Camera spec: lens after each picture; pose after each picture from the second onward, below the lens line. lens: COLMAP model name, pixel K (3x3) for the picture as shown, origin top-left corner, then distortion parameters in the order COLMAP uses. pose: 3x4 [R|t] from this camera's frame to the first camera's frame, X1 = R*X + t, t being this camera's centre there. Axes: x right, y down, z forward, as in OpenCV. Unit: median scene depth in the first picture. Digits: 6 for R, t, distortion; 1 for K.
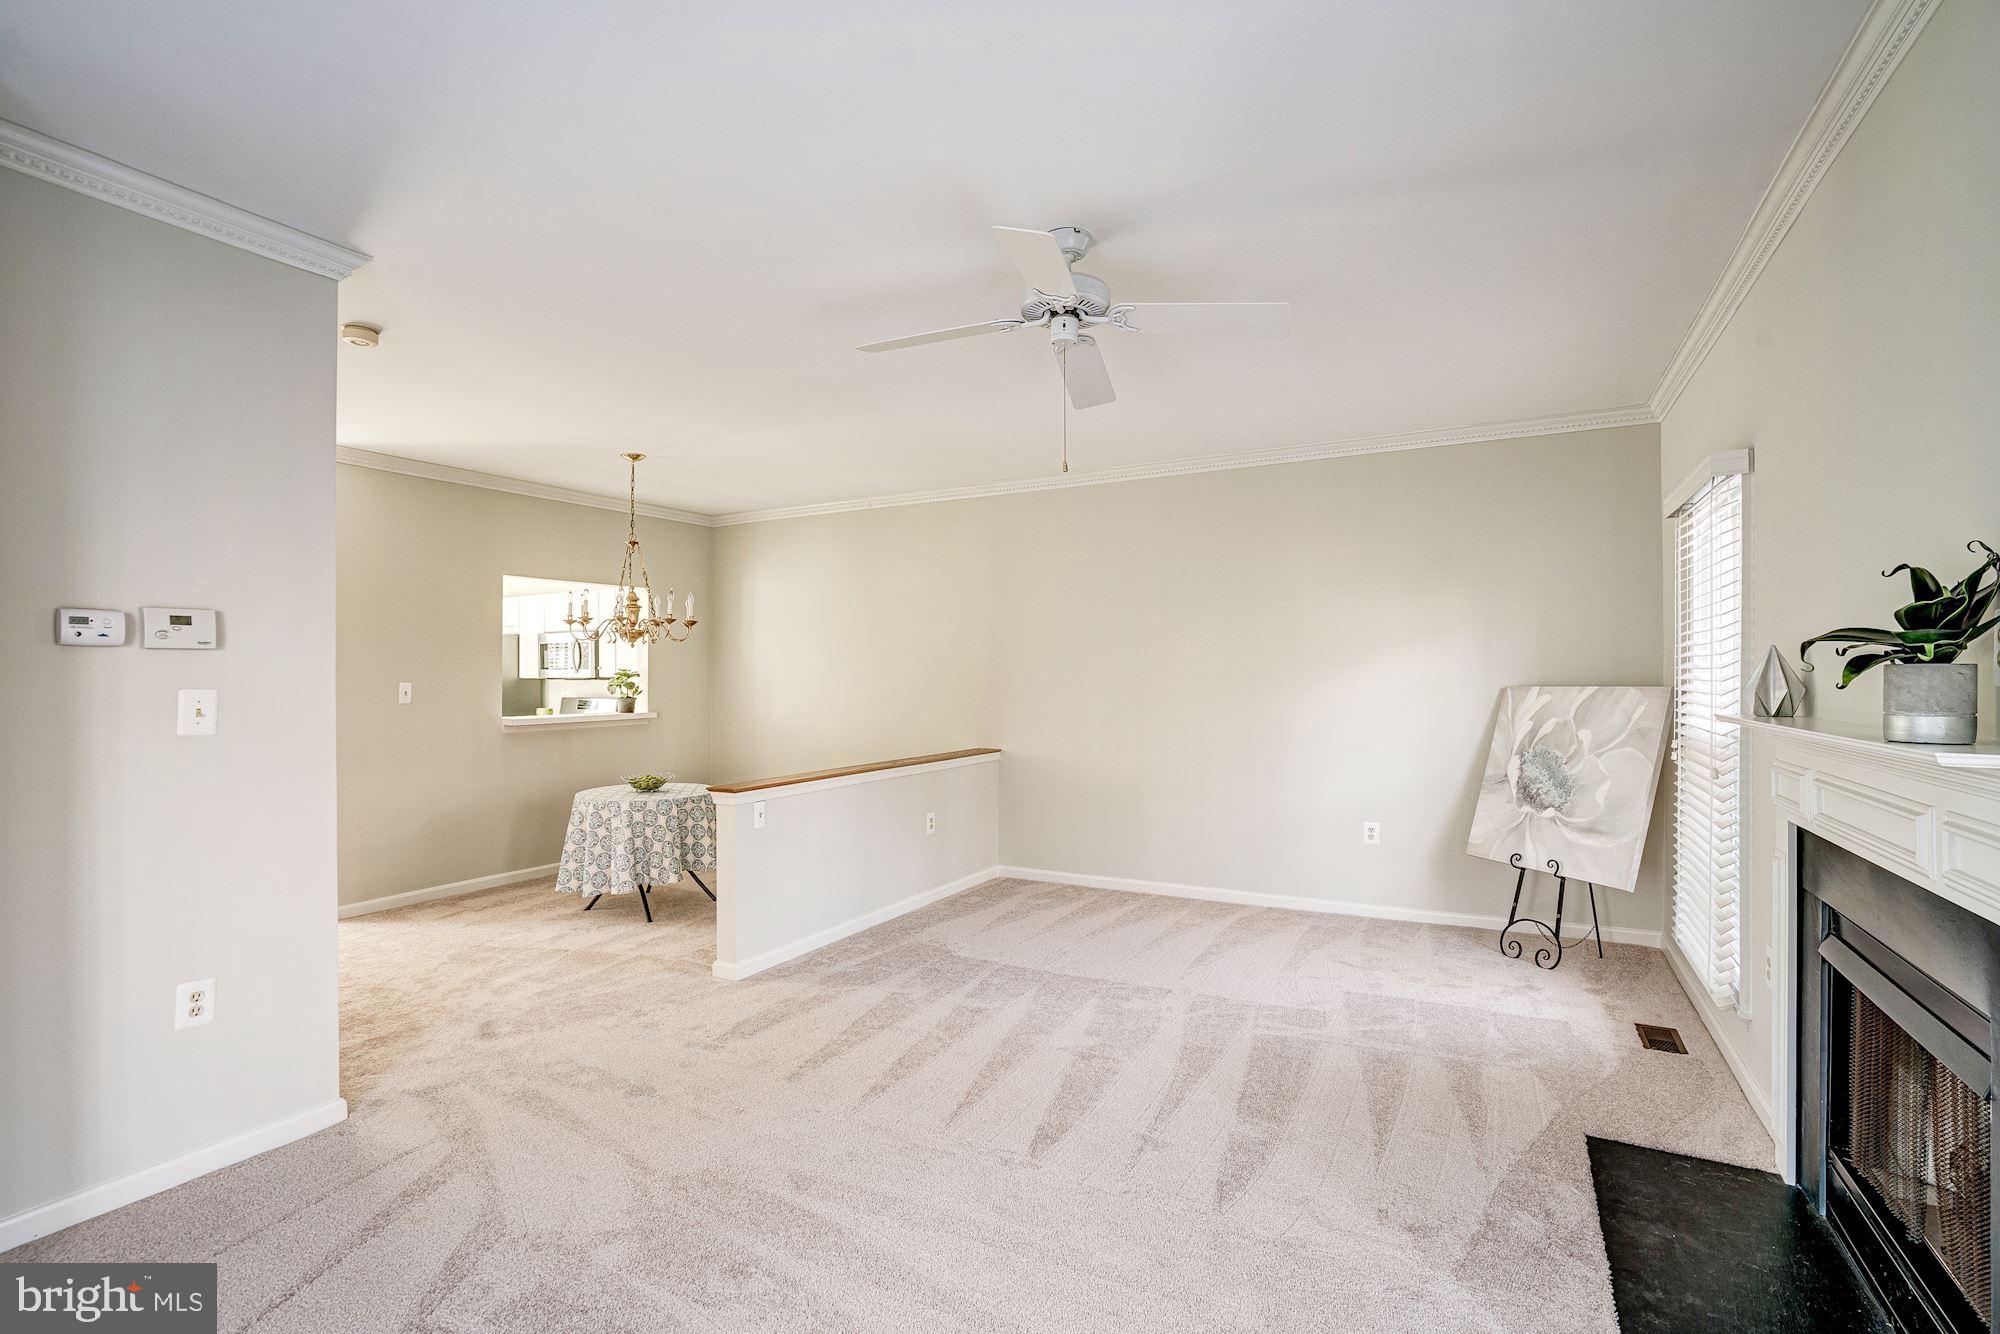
lens RADIAL K [[946.0, 0, 995.8], [0, 946.0, 680.5], [0, 0, 1]] dist [-0.039491, 0.022318]
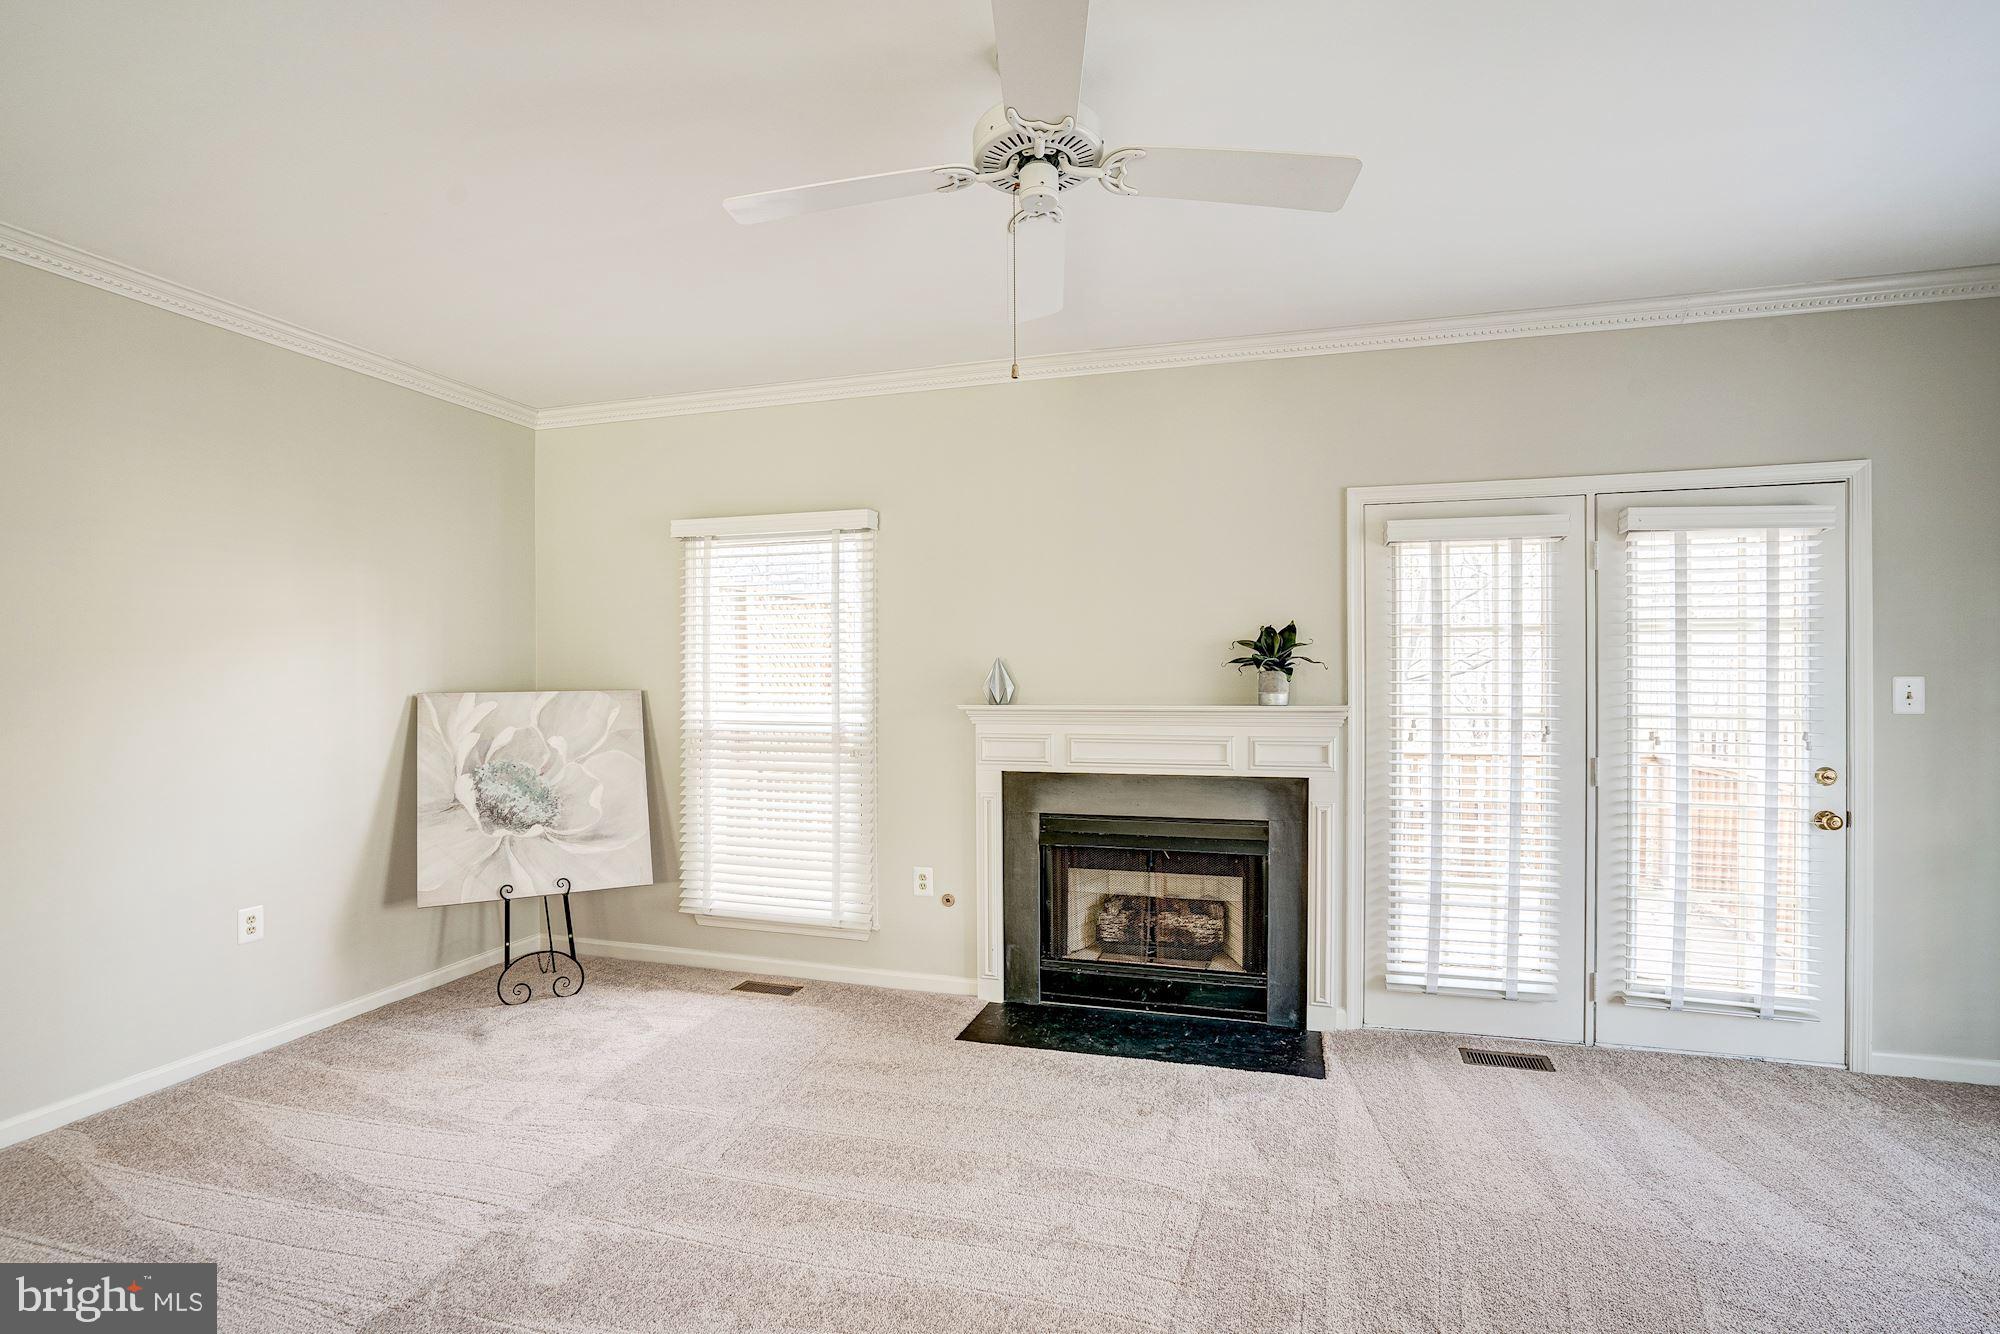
lens RADIAL K [[946.0, 0, 1009.8], [0, 946.0, 679.5], [0, 0, 1]] dist [-0.039491, 0.022318]
pose [[-0.214168, -0.004666, 0.976786, -0.394604], [0.001862, 0.999985, 0.005185, -0.009602], [-0.976795, 0.002929, -0.214156, 0.738065]]
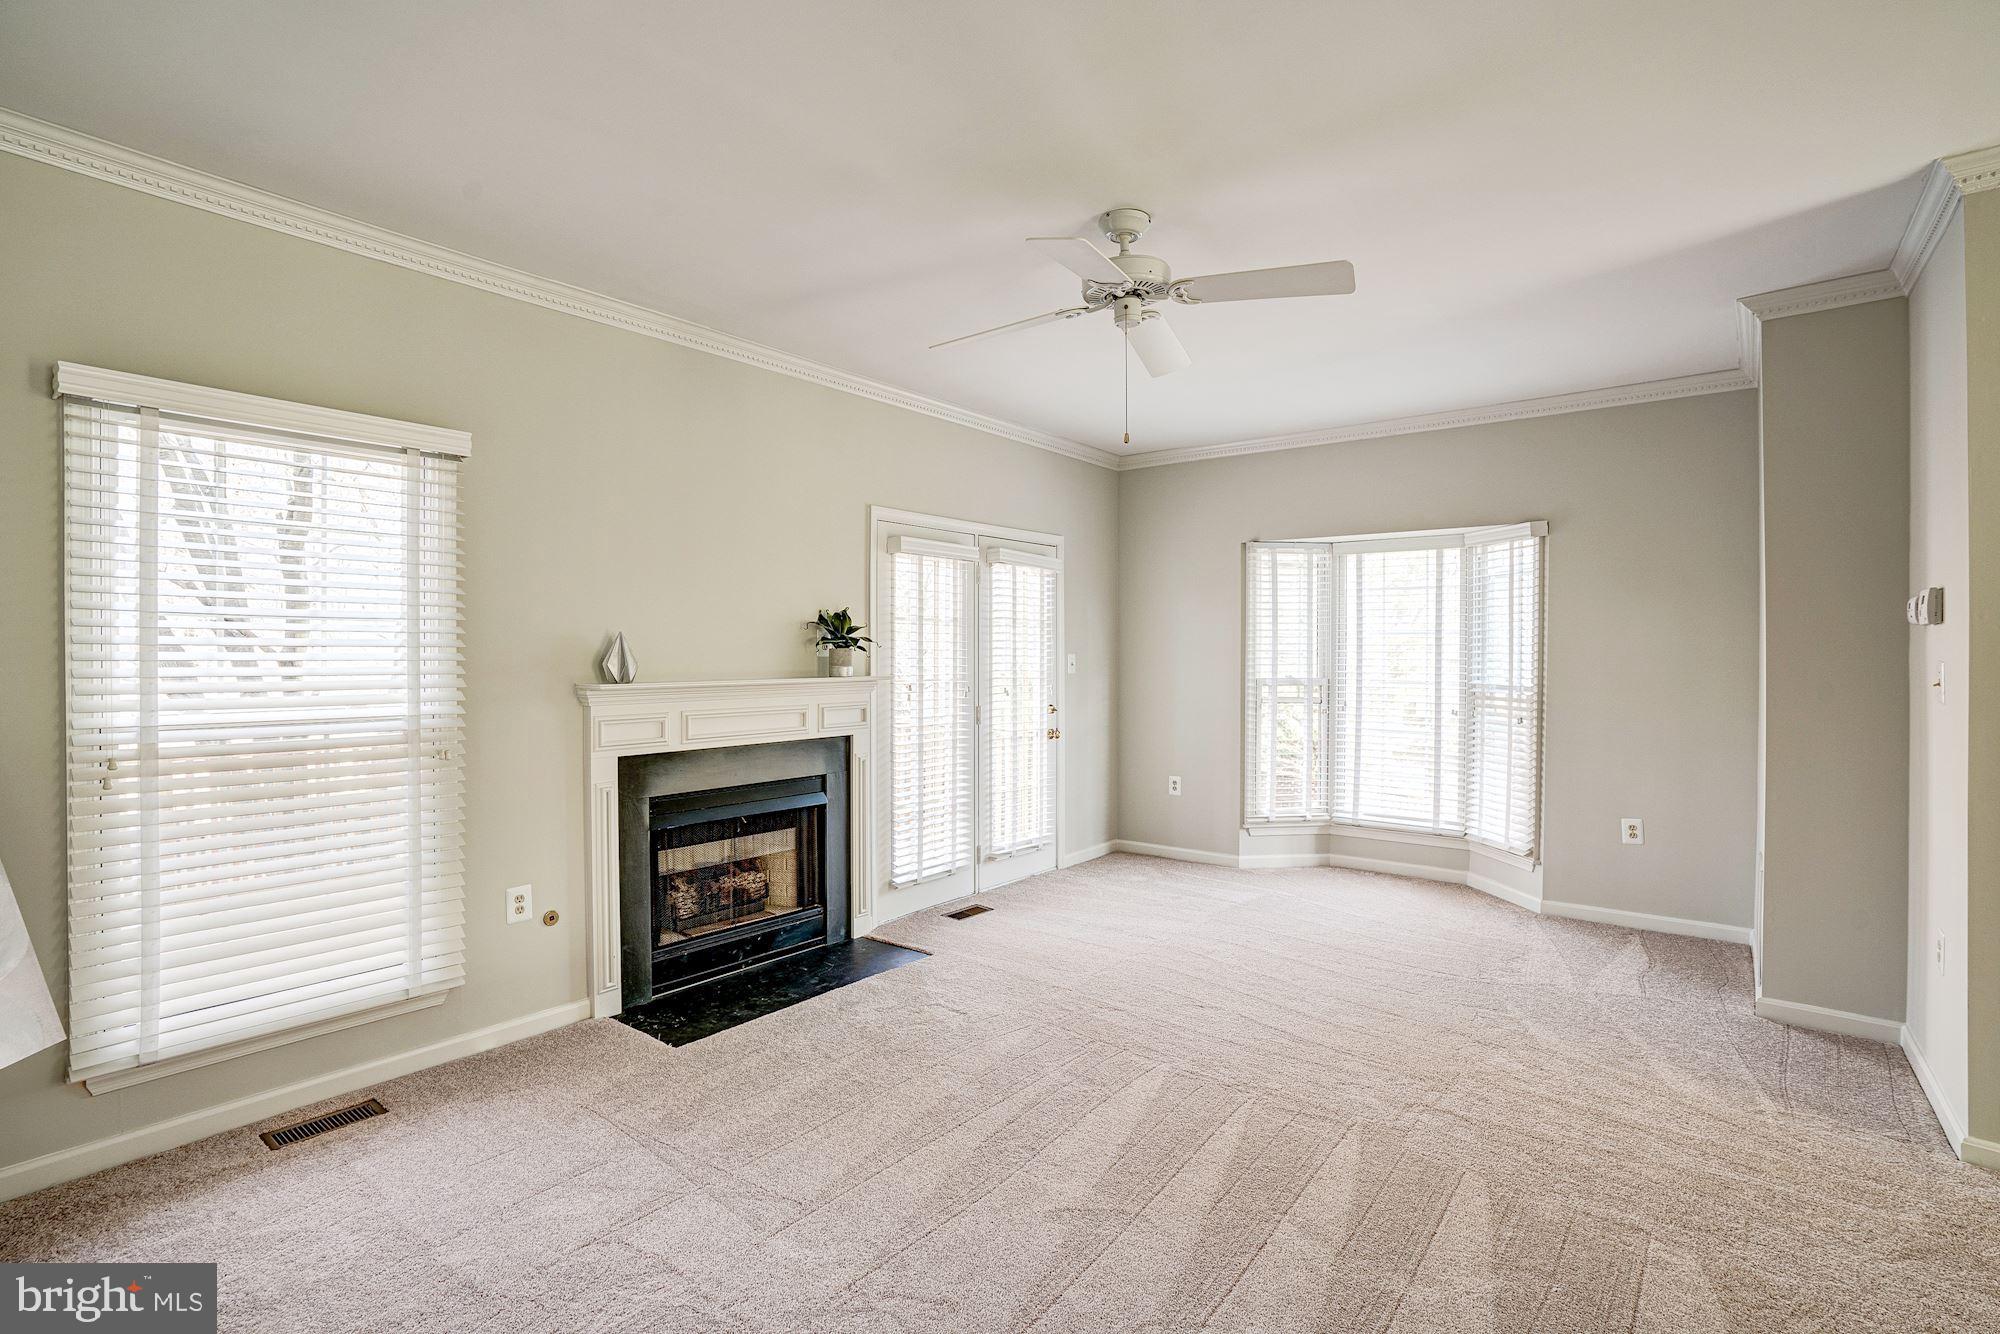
lens RADIAL K [[946.0, 0, 1000.0], [0, 946.0, 663.3], [0, 0, 1]] dist [-0.039491, 0.022318]
pose [[-0.984135, -0.002749, 0.177401, 0.020117], [-0.001018, 0.999951, 0.009848, -0.006413], [-0.177420, 0.009511, -0.984089, 1.288187]]
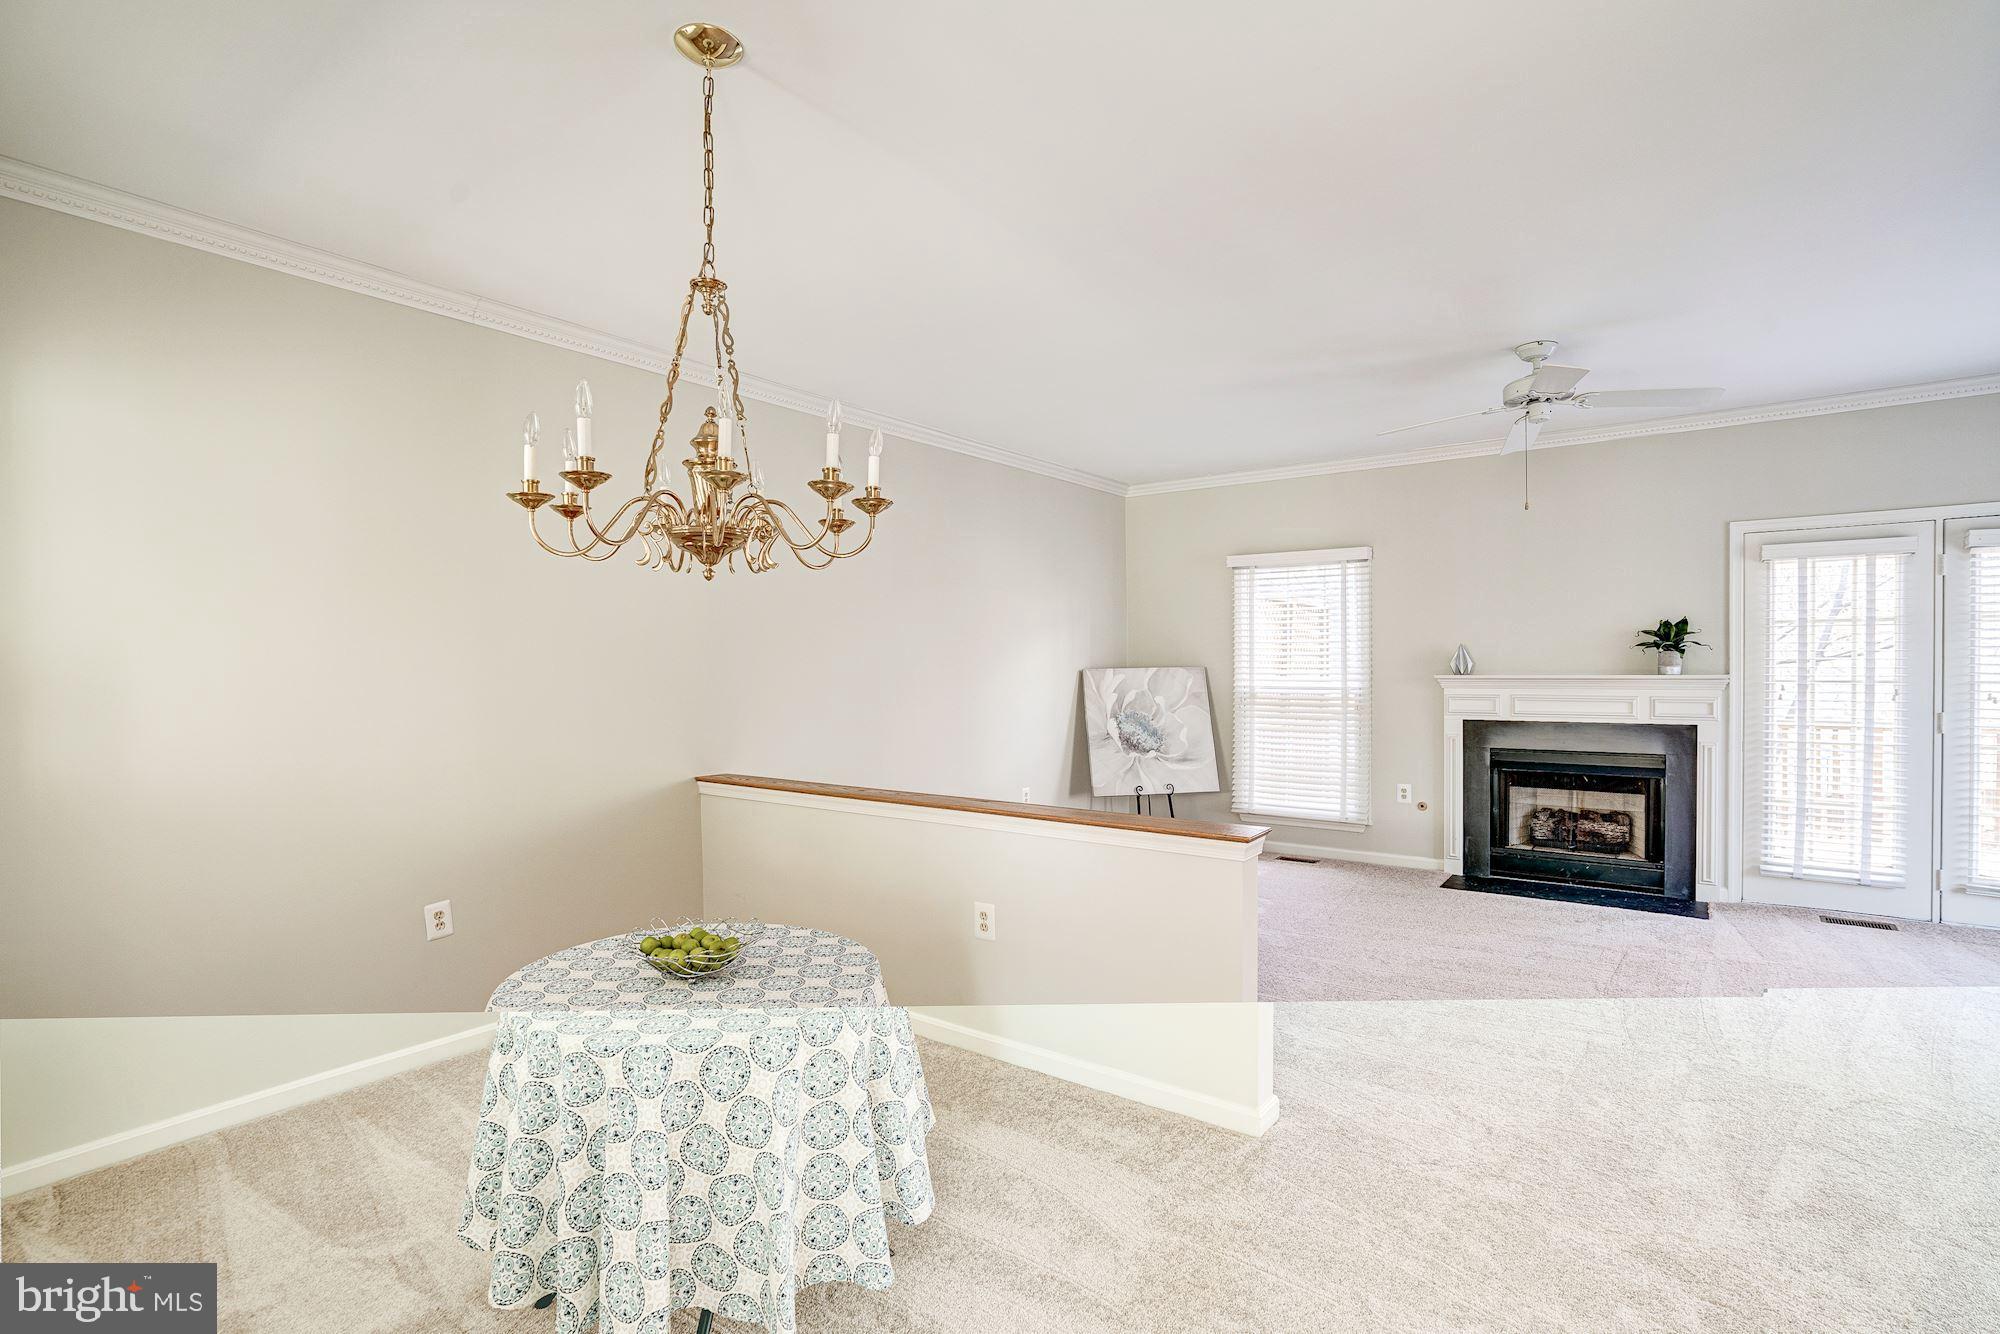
lens RADIAL K [[946.0, 0, 1050.7], [0, 946.0, 674.4], [0, 0, 1]] dist [-0.039491, 0.022318]
pose [[0.095745, -0.022675, 0.995148, -0.896024], [0.011485, 0.999699, 0.021674, -0.017864], [-0.995340, 0.009354, 0.095976, 1.006479]]
